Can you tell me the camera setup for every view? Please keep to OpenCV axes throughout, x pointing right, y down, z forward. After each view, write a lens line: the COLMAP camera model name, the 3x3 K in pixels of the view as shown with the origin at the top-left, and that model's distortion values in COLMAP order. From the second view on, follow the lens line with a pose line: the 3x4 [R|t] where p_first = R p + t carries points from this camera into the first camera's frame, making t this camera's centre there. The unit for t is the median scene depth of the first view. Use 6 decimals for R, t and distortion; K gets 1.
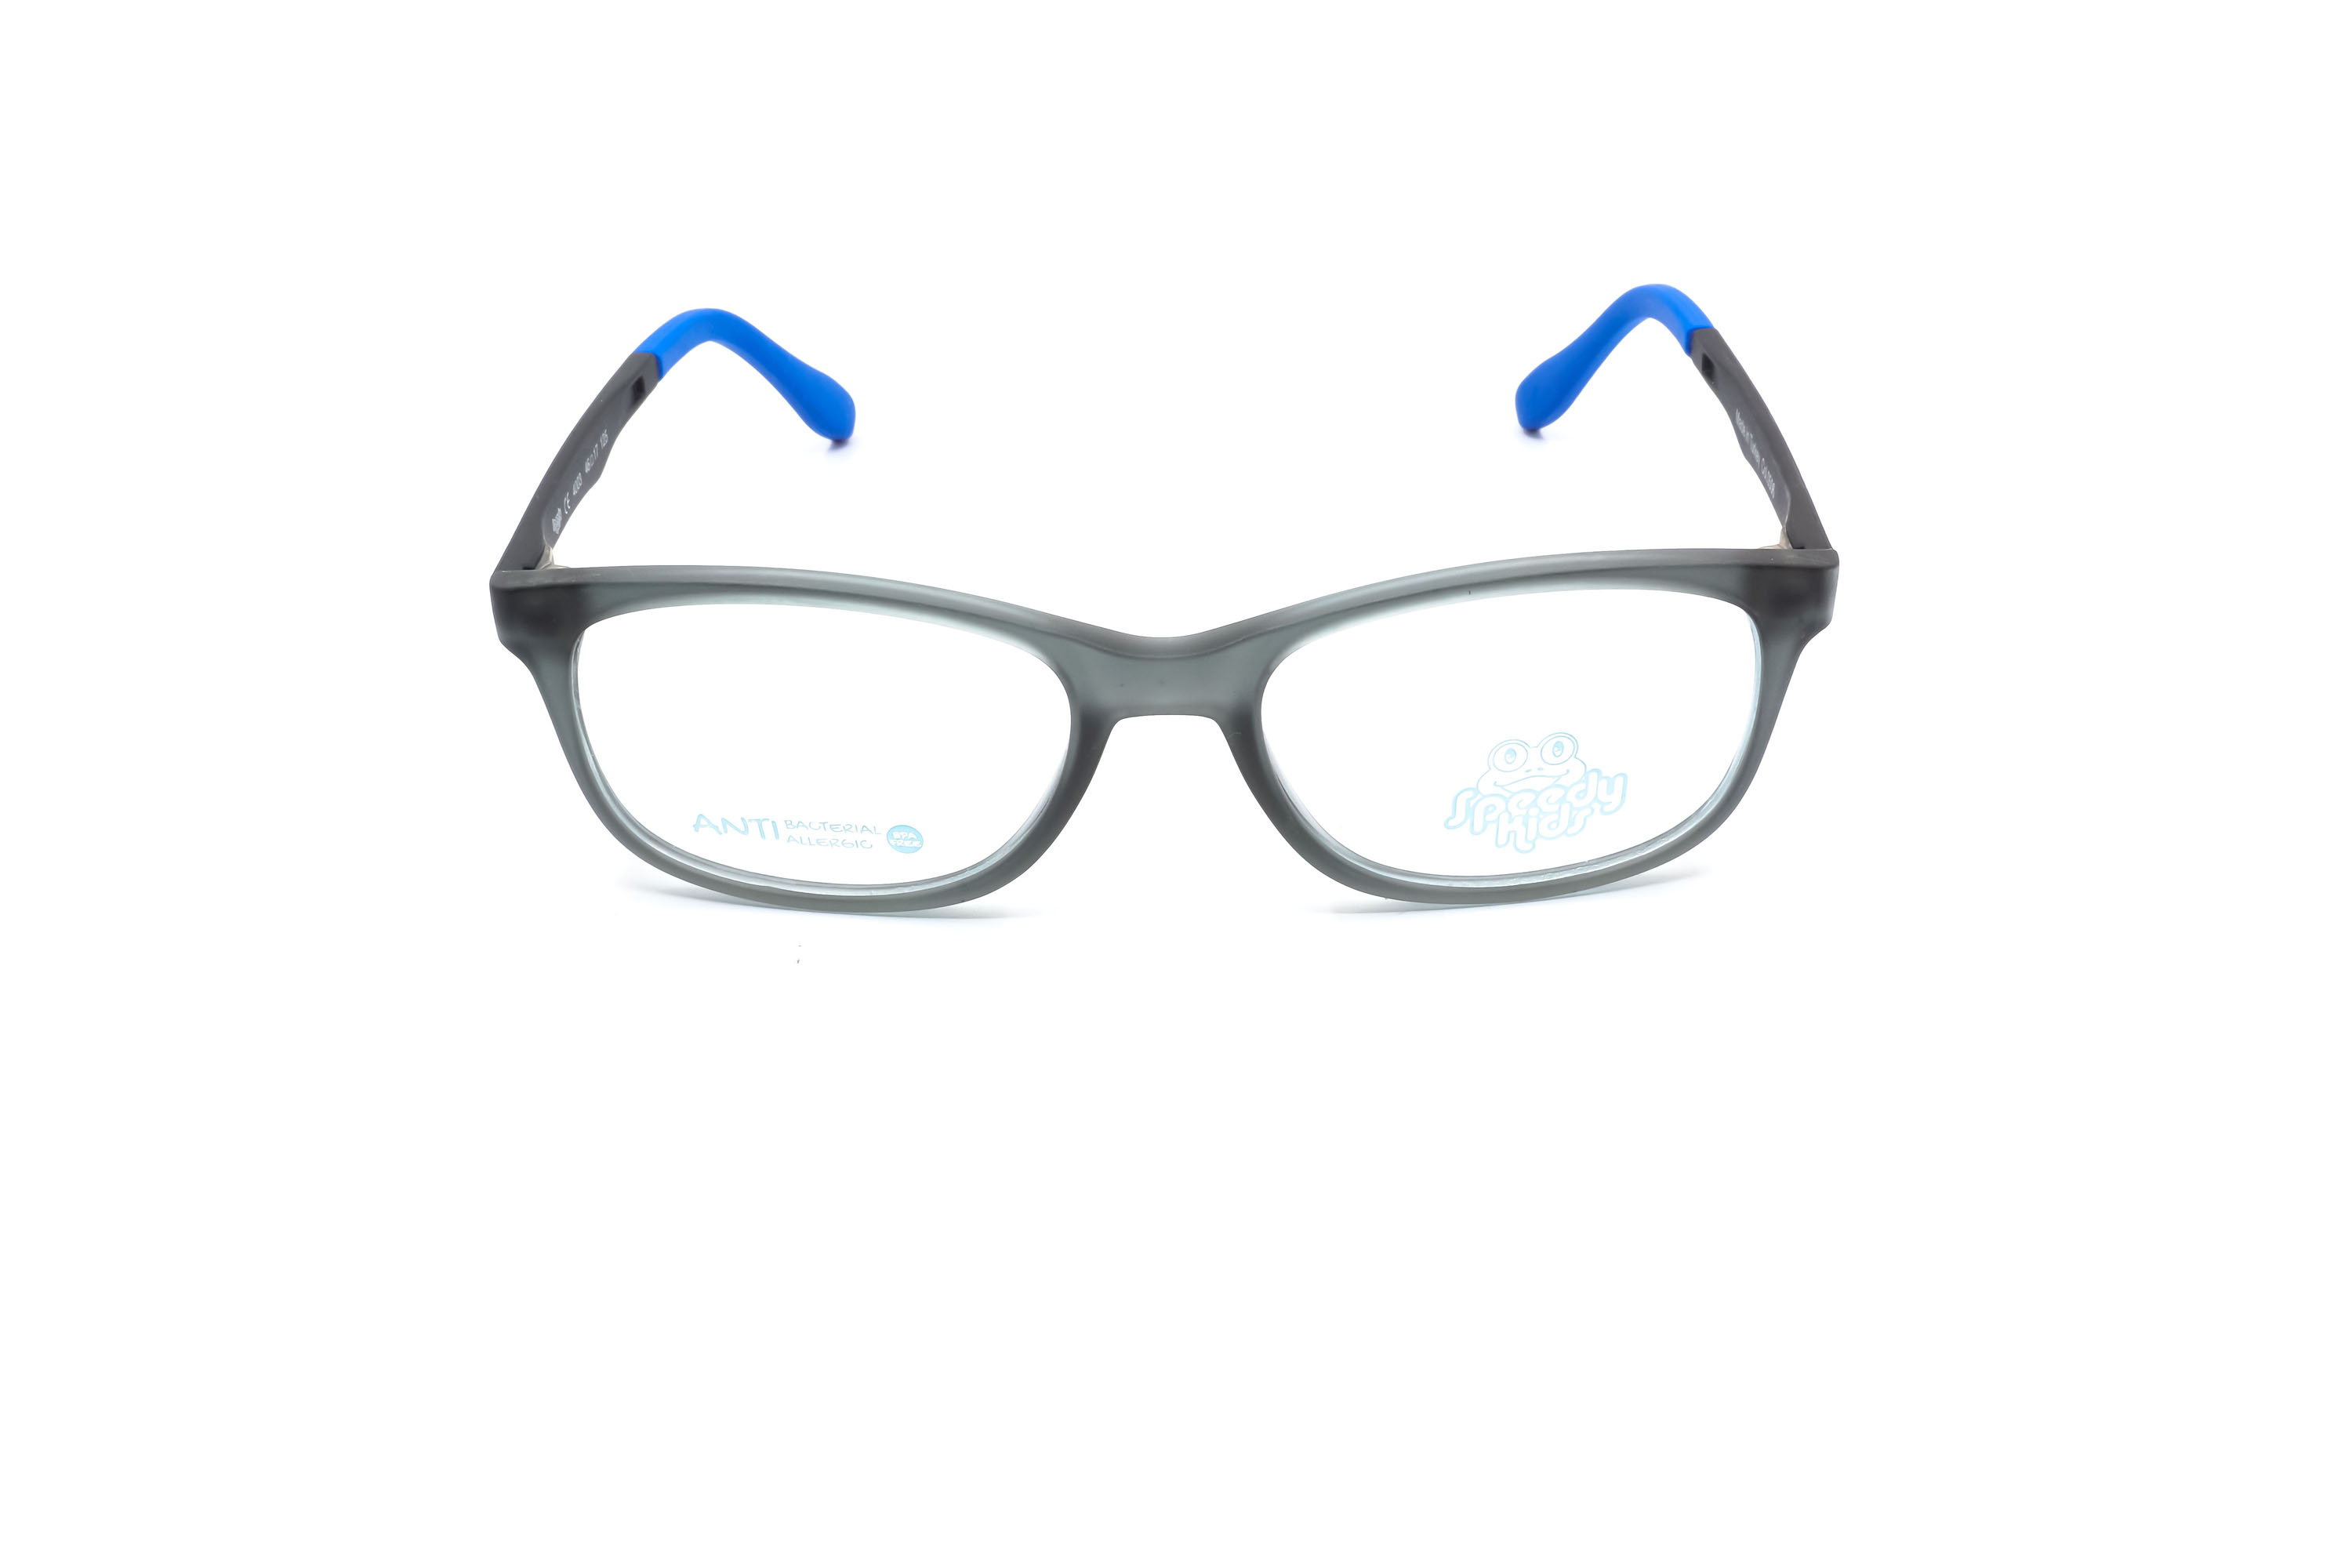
lens RADIAL K [[2409.4, 0, 1172.3], [0, 2409.4, 788.6], [0, 0, 1]] dist [0.023252, 0.000000]
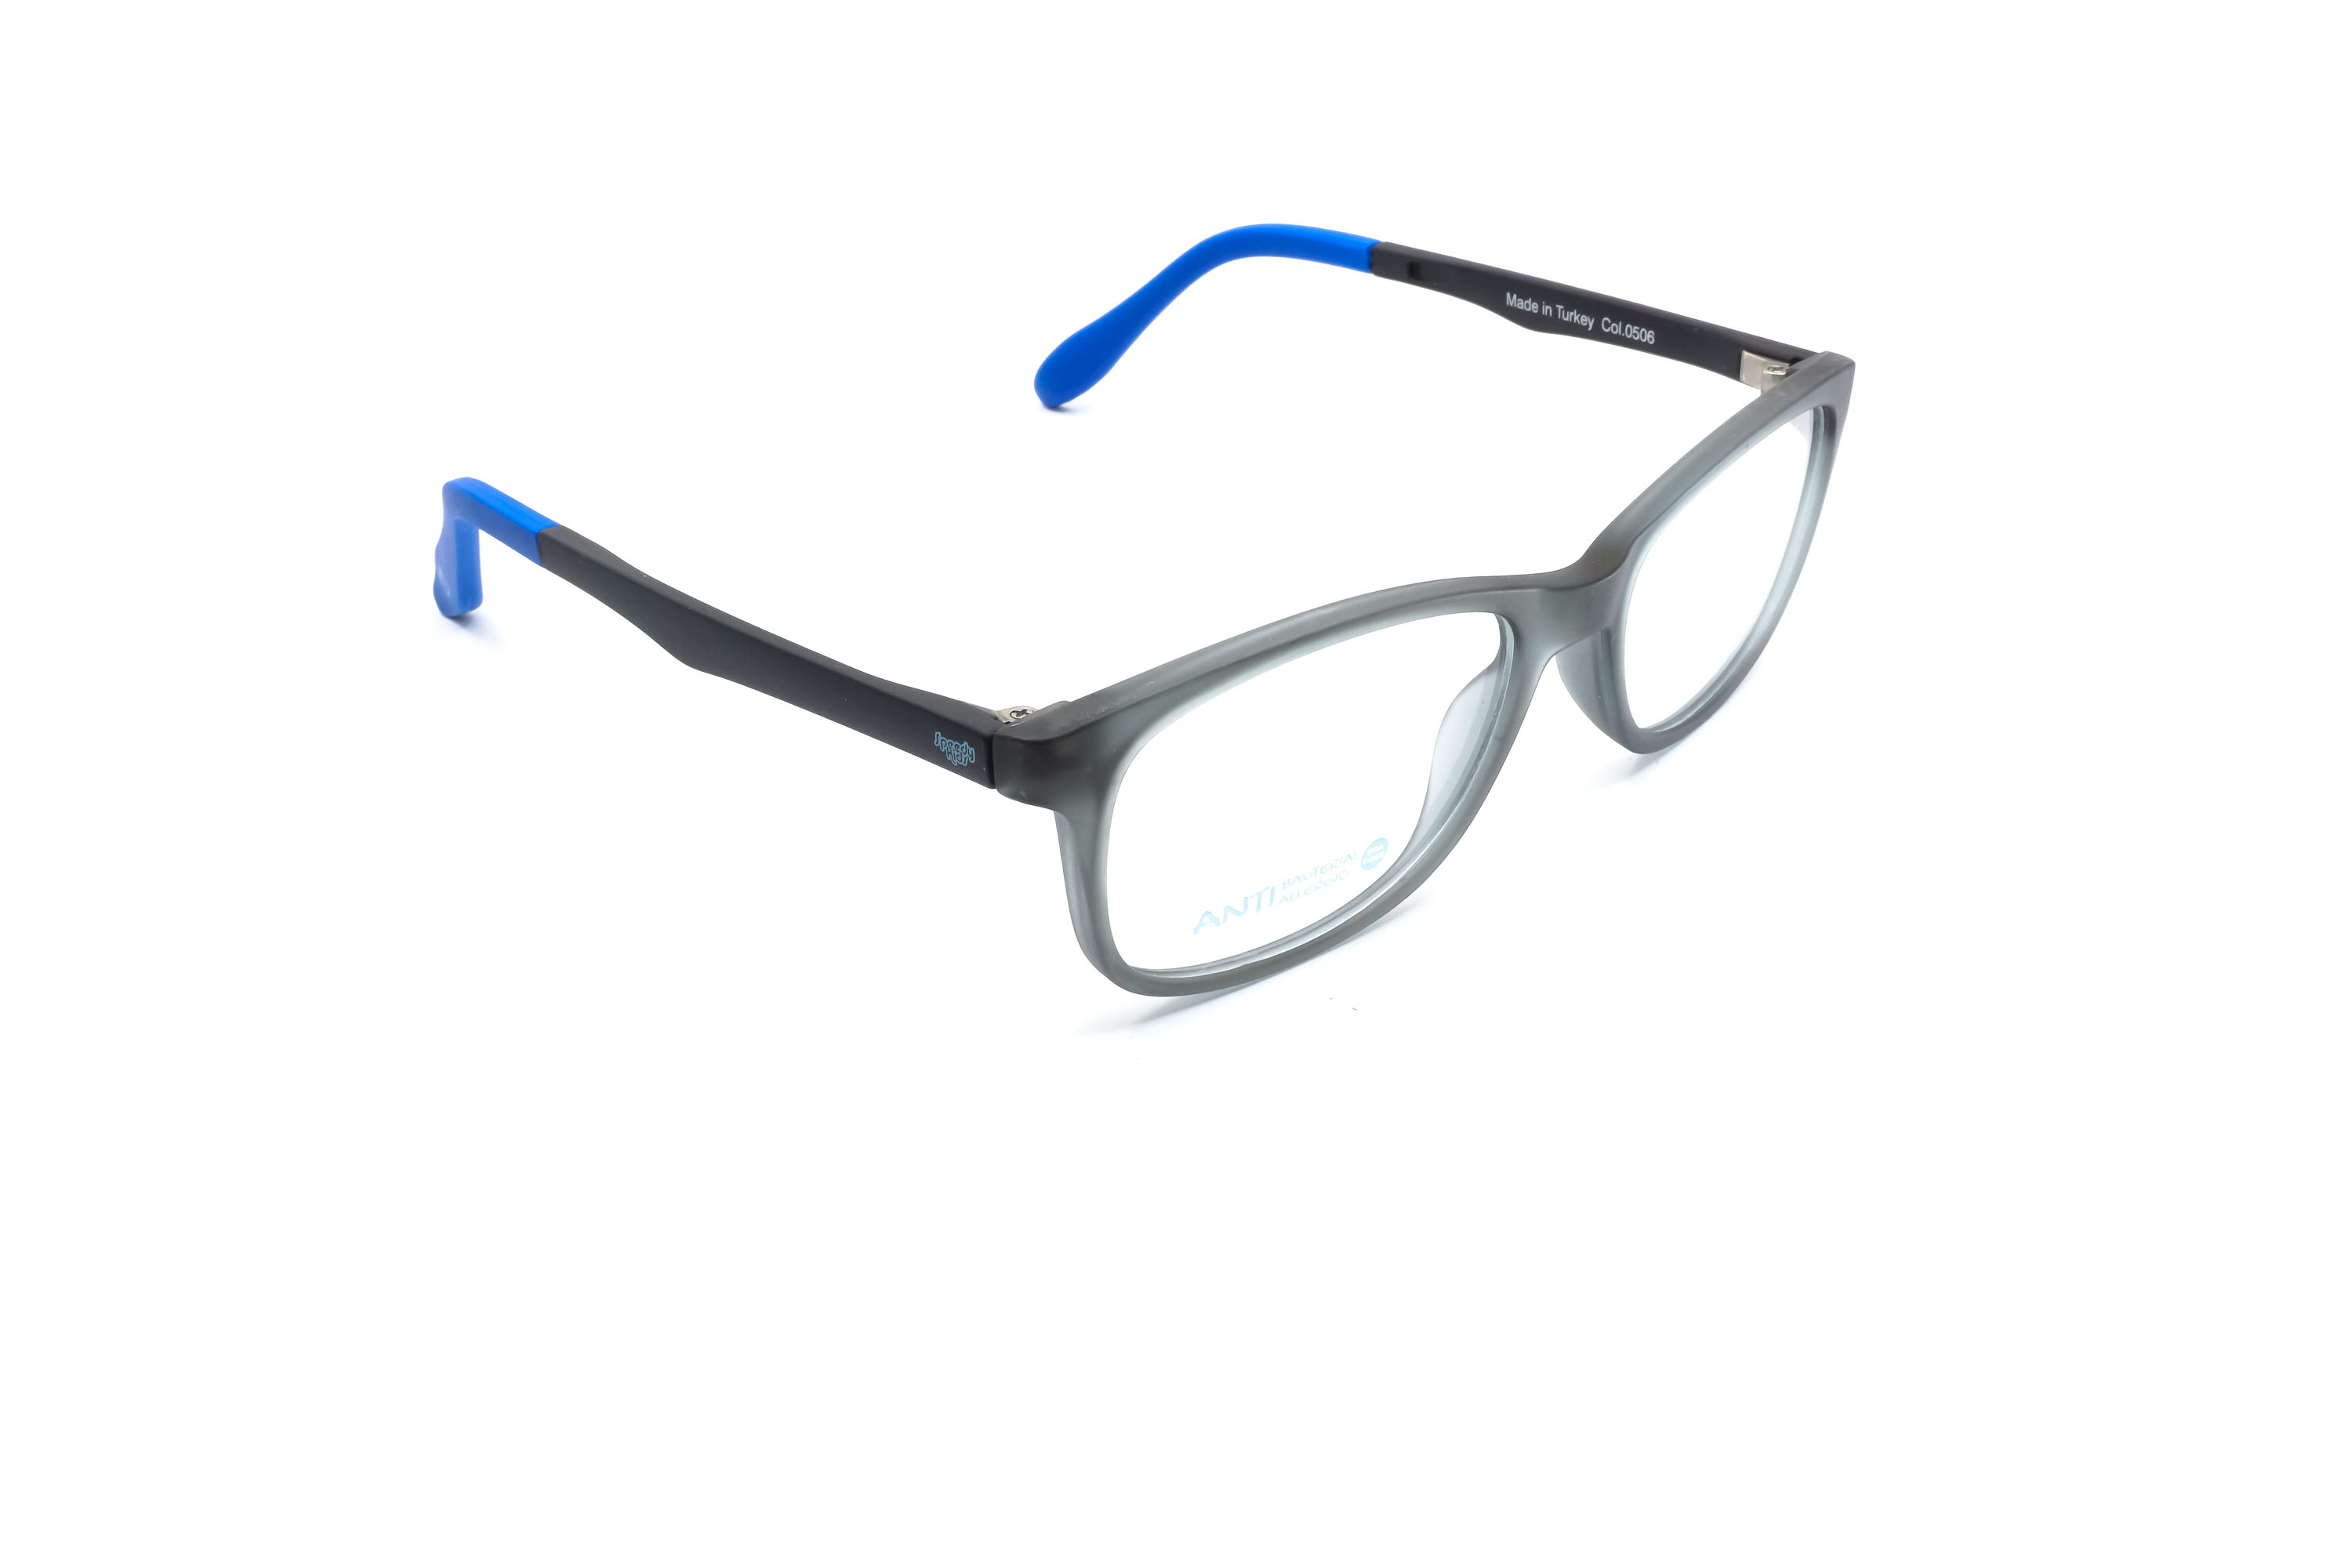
lens RADIAL K [[2409.4, 0, 1167.5], [0, 2409.4, 782.1], [0, 0, 1]] dist [0.023252, 0.000000]
pose [[0.710183, -0.342910, 0.614859, -0.771418], [0.351293, 0.929468, 0.112615, -0.148065], [-0.610109, 0.136019, 0.780555, 0.276003]]
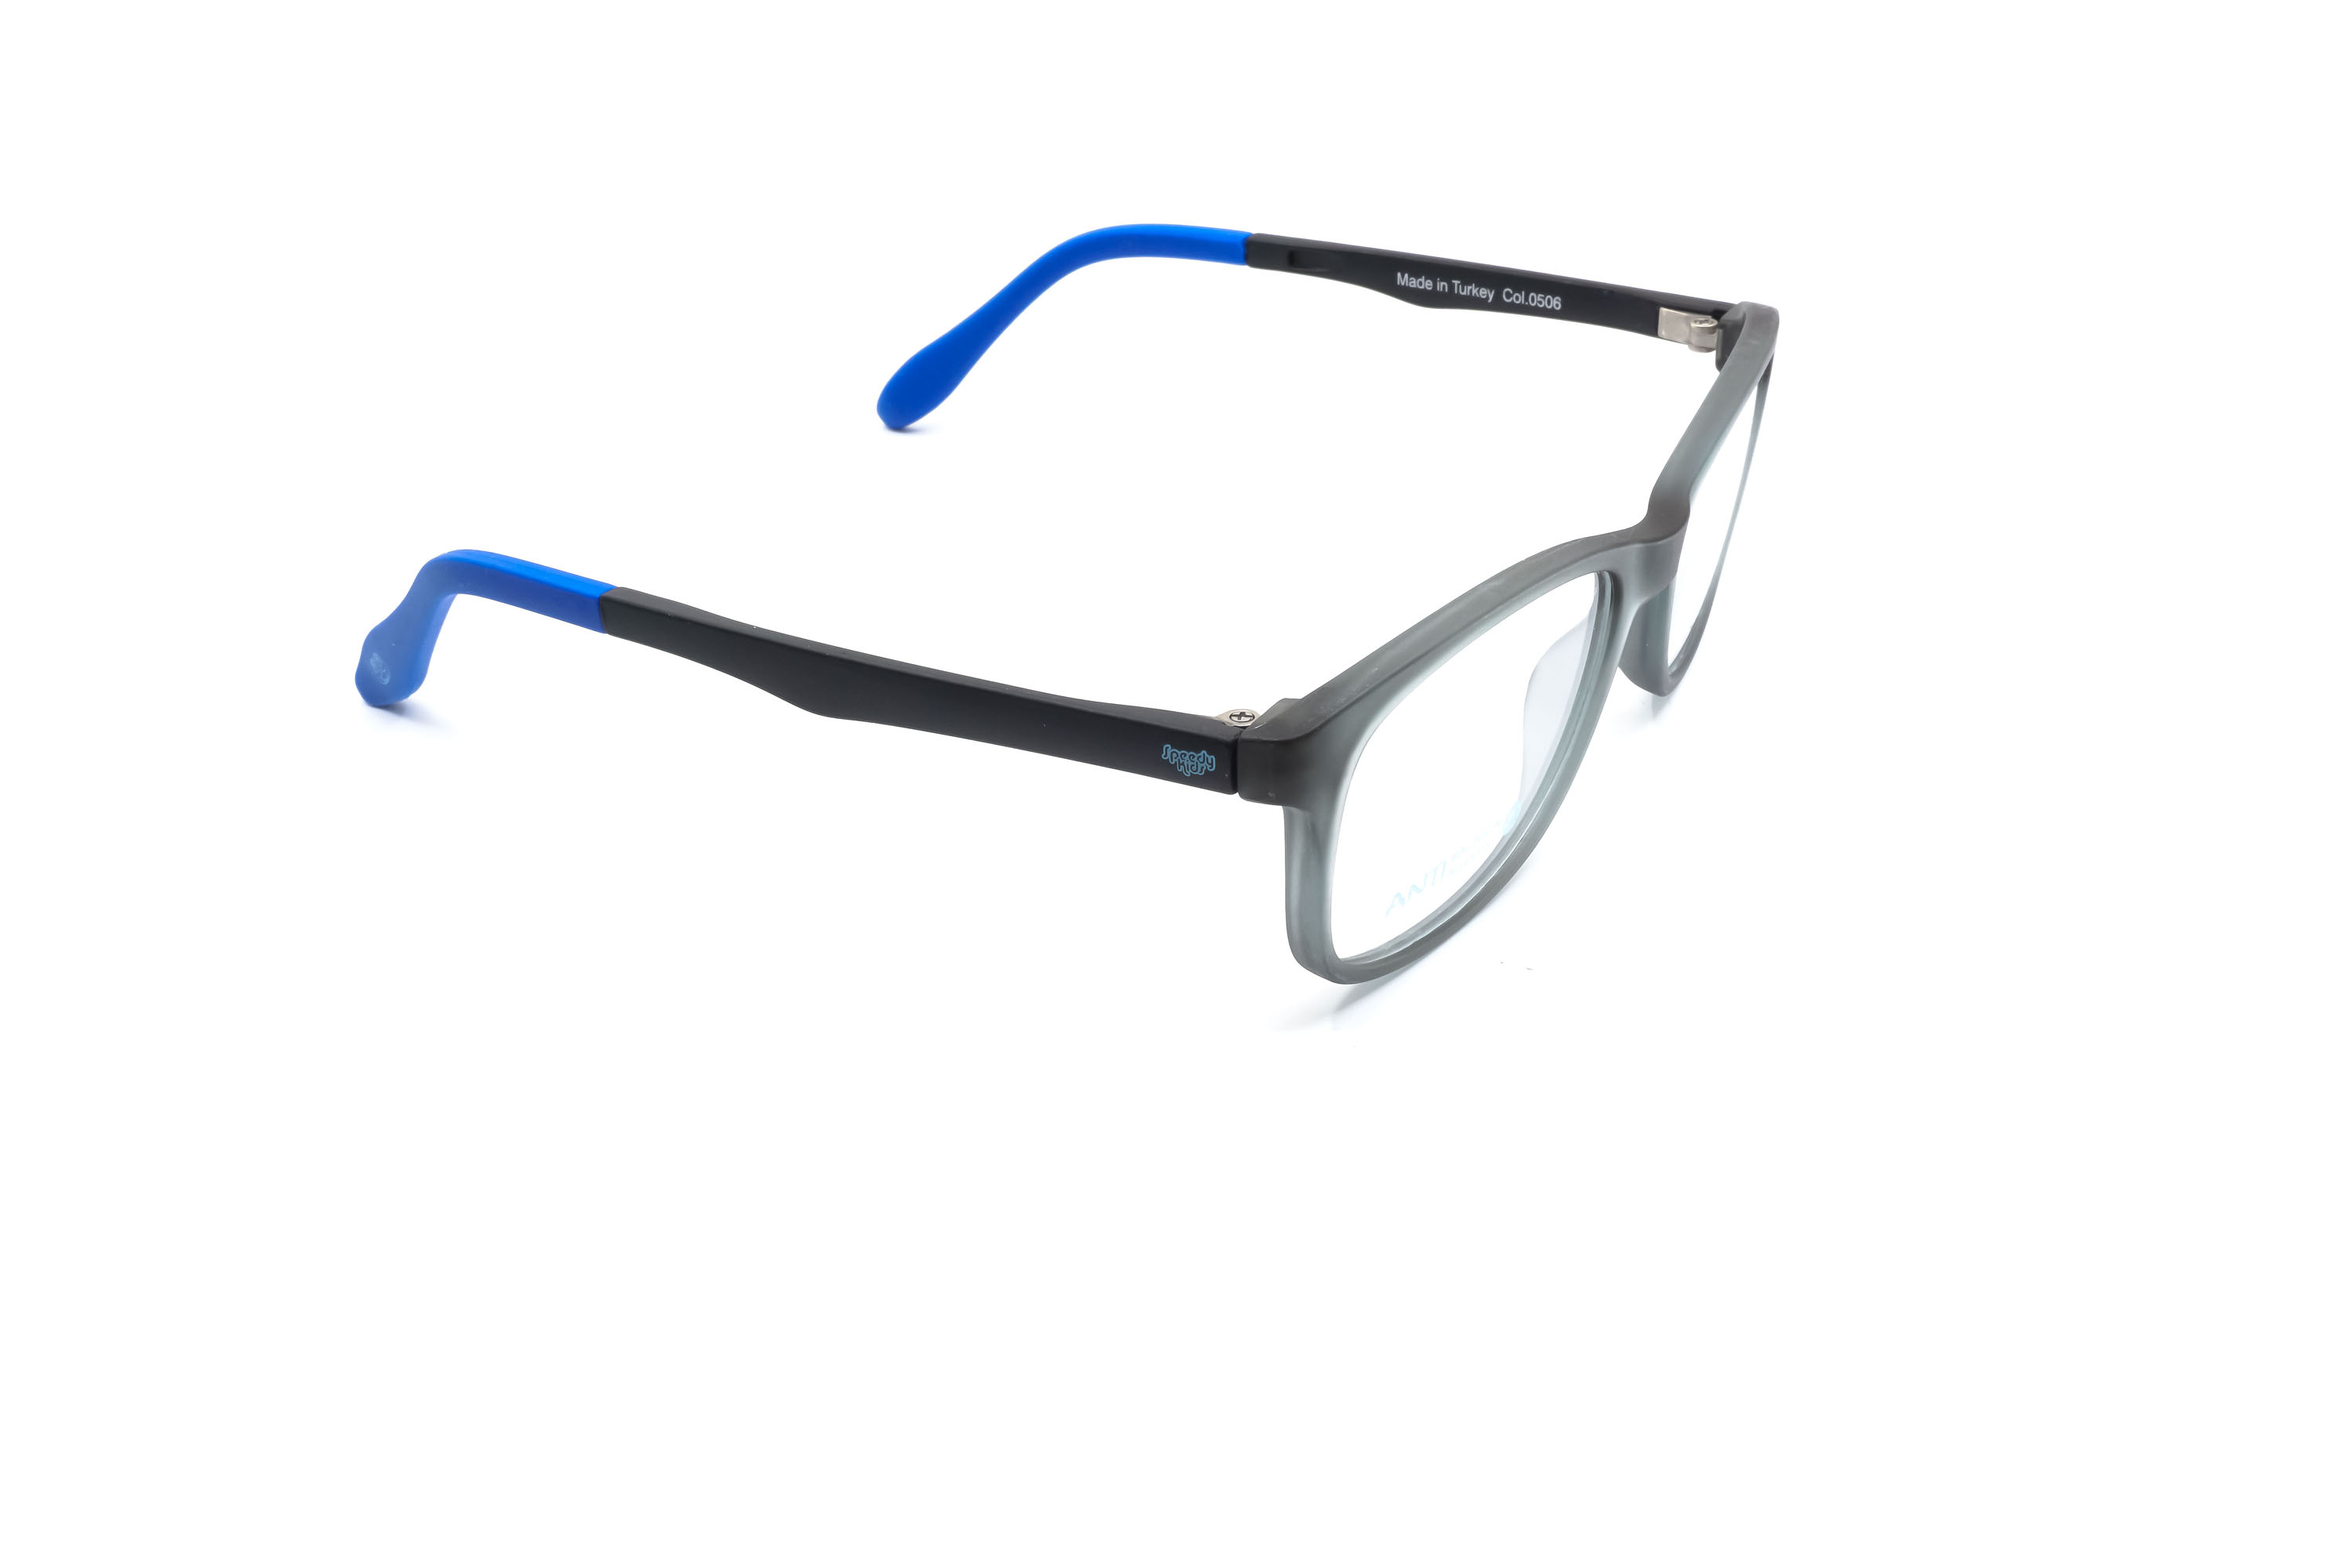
lens RADIAL K [[2409.4, 0, 1176.8], [0, 2409.4, 789.1], [0, 0, 1]] dist [0.023252, 0.000000]
pose [[0.502569, -0.419911, 0.755711, -0.946617], [0.430982, 0.879449, 0.202051, -0.256237], [-0.749453, 0.224153, 0.622957, 0.471483]]
